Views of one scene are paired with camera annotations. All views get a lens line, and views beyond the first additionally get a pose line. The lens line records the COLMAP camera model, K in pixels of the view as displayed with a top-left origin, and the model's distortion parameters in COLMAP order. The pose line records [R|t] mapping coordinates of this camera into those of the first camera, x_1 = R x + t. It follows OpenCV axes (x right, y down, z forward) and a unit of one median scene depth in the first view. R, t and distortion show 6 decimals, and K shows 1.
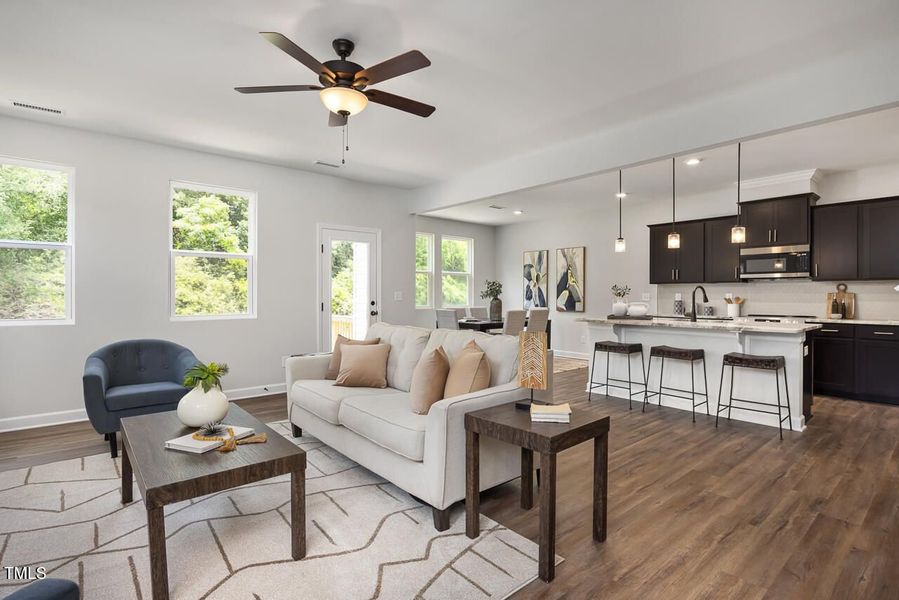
lens RADIAL K [[443.5, 0, 449.5], [0, 443.5, 300.0], [0, 0, 1]] dist [0.000058, 0.000298]
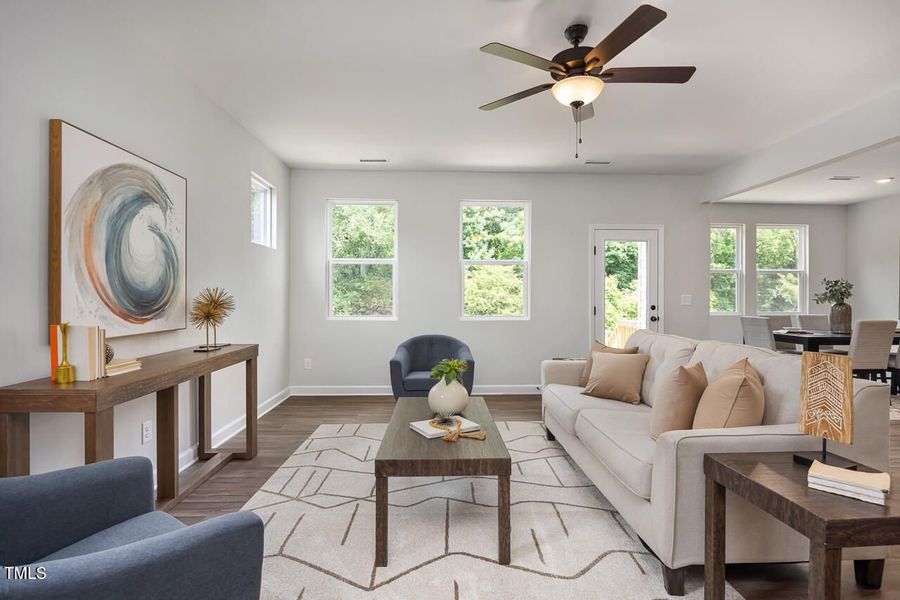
lens RADIAL K [[441.3, 0, 451.9], [0, 441.3, 302.1], [0, 0, 1]] dist [-0.004038, -0.000237]
pose [[0.789890, 0.007057, -0.613208, 0.098218], [-0.008293, 0.999965, 0.000826, -0.001874], [0.613192, 0.004433, 0.789921, 0.083558]]
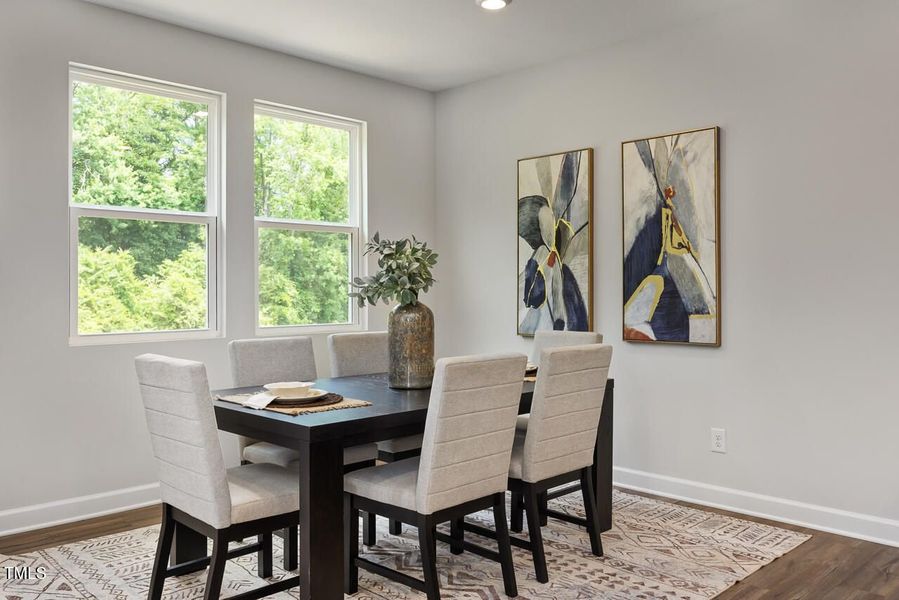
lens RADIAL K [[726.2, 0, 449.5], [0, 726.2, 300.0], [0, 0, 1]] dist [-0.001090, 0.000154]
pose [[0.997937, -0.005928, 0.063934, 0.228121], [0.005899, 0.999982, 0.000647, -0.014138], [-0.063937, -0.000269, 0.997954, 1.296041]]
